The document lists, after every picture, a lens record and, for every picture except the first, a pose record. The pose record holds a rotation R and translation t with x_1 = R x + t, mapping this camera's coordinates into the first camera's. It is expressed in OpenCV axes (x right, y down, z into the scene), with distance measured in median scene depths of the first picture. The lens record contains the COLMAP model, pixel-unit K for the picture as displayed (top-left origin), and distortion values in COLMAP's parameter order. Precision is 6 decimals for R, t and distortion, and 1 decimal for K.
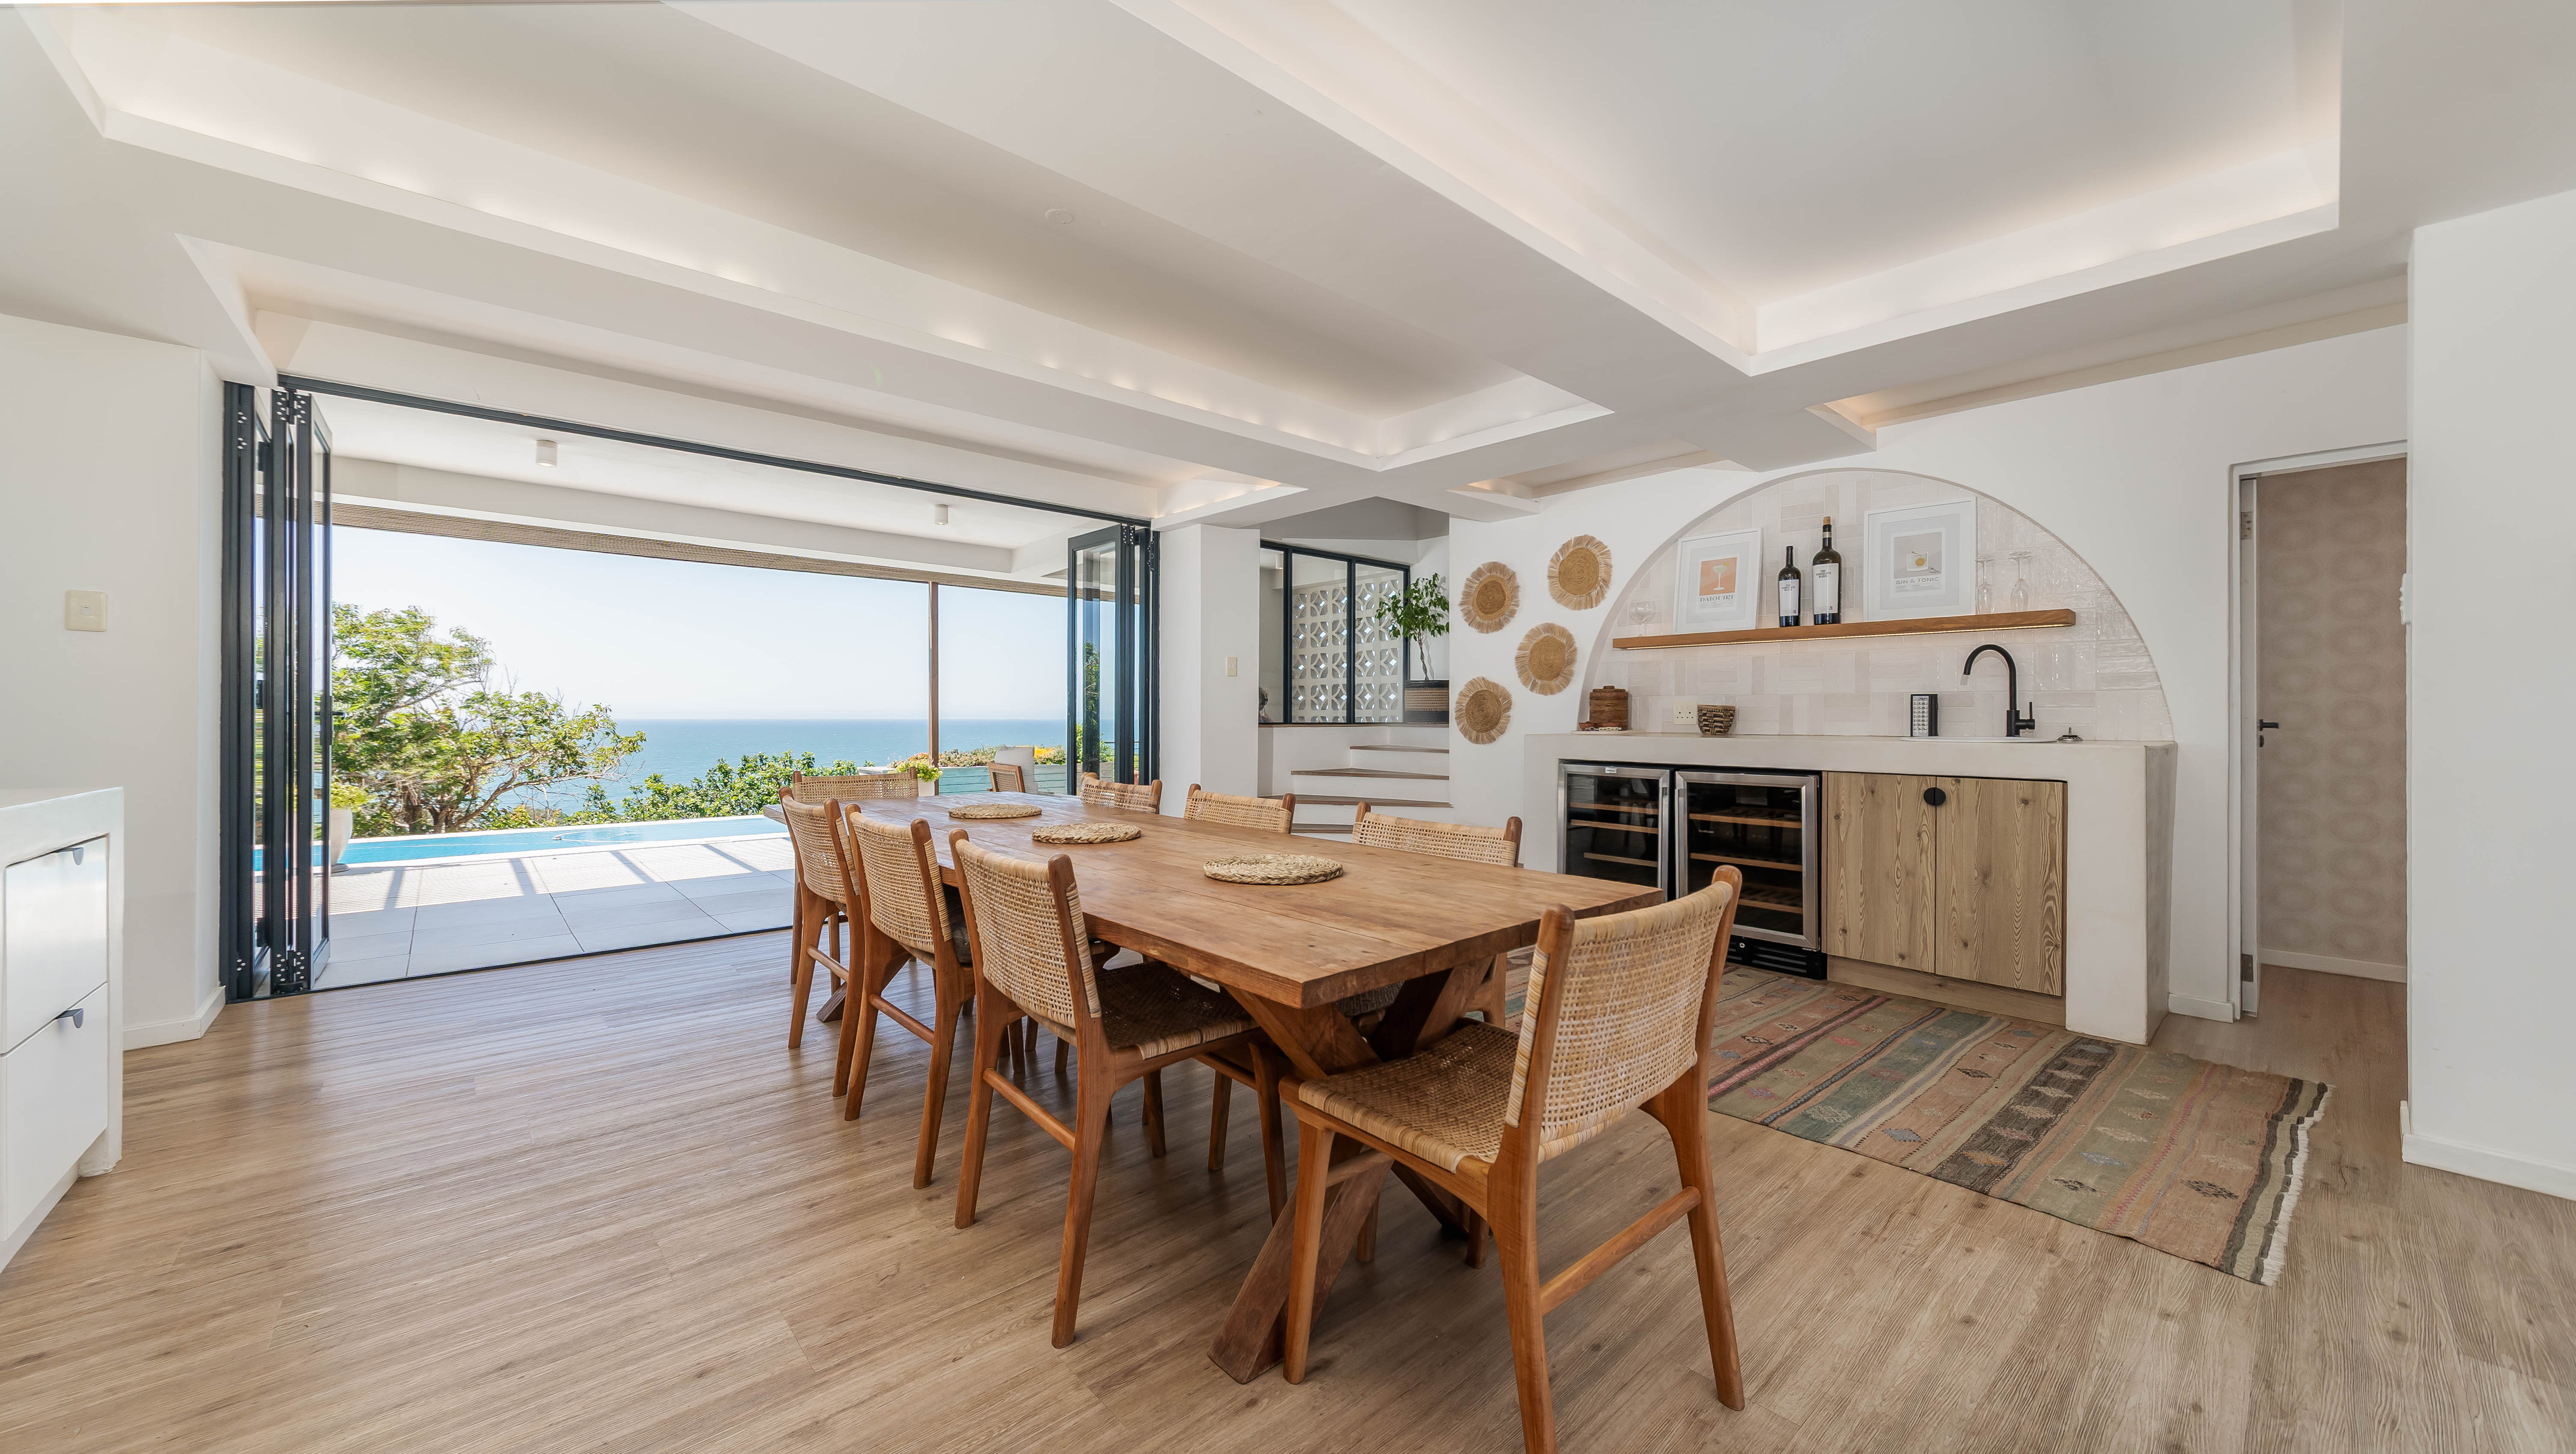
lens RADIAL K [[939.9, 0, 1278.2], [0, 939.9, 721.3], [0, 0, 1]] dist [0.001893, 0.001348]
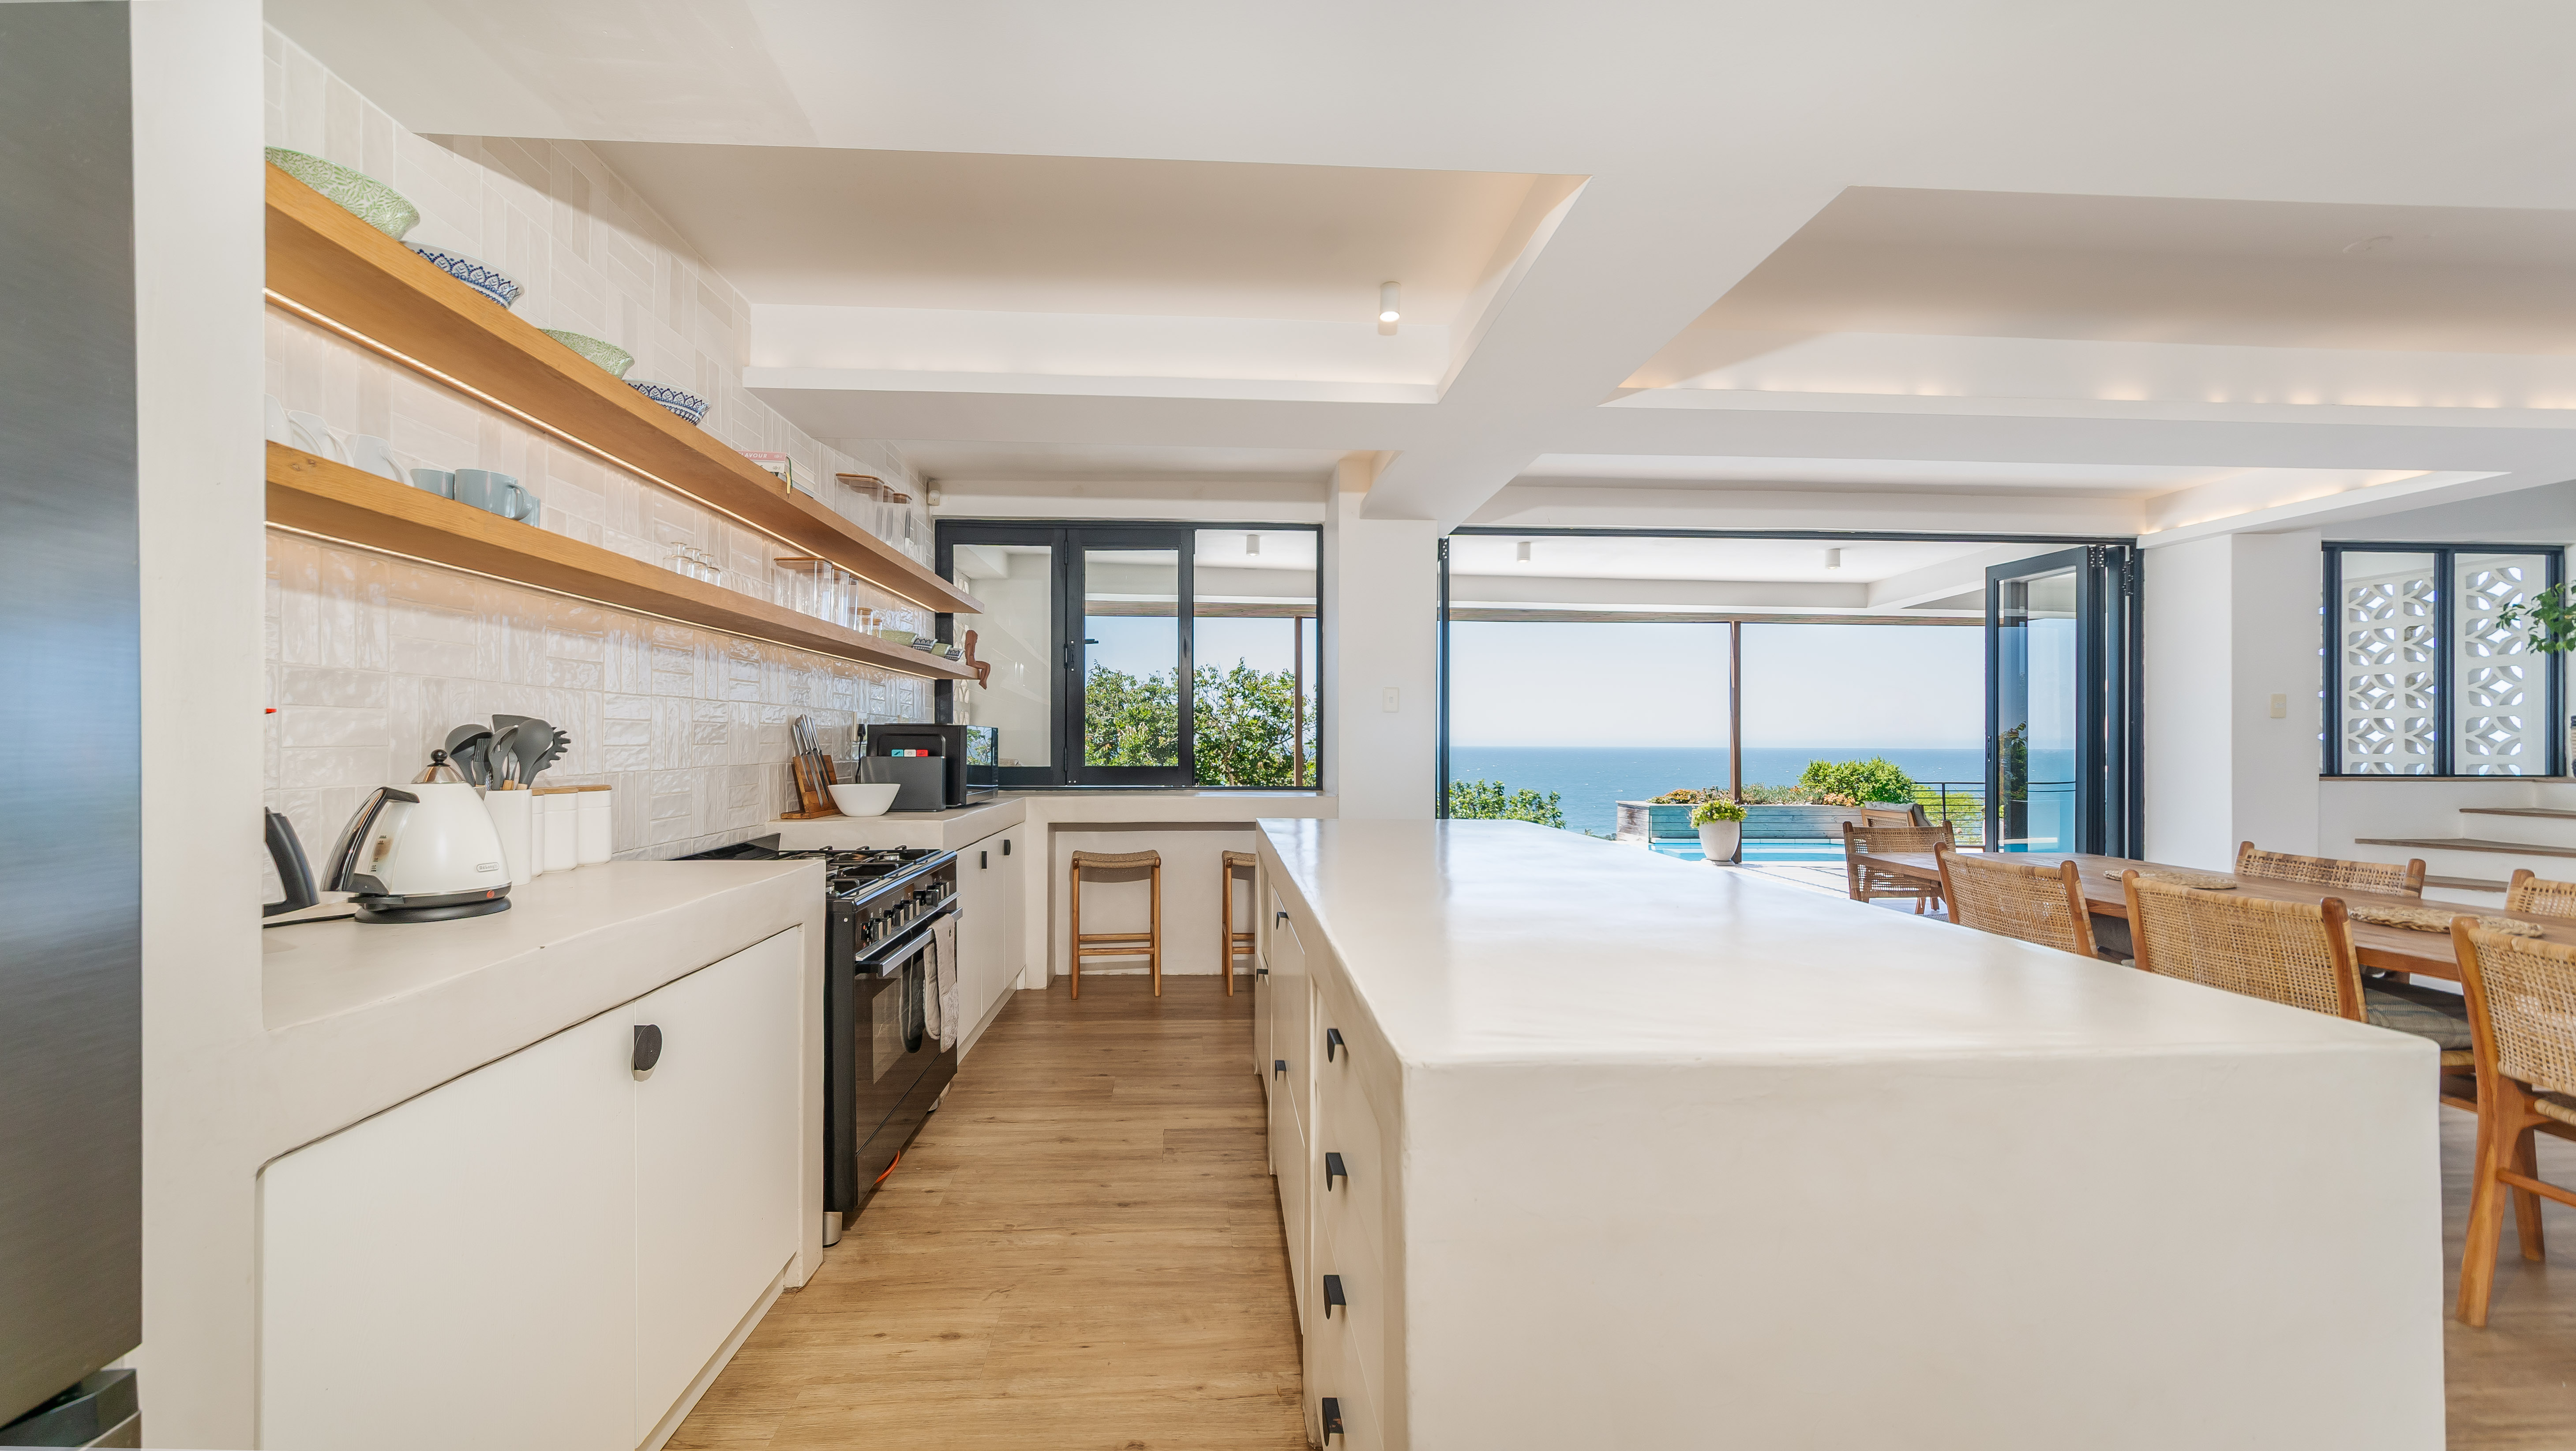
lens RADIAL K [[944.8, 0, 1224.9], [0, 944.8, 725.5], [0, 0, 1]] dist [0.008622, -0.000625]
pose [[0.783024, -0.008813, -0.621929, -0.280784], [-0.006649, 0.999724, -0.022538, -0.019605], [0.621956, 0.021783, 0.782749, -0.220577]]
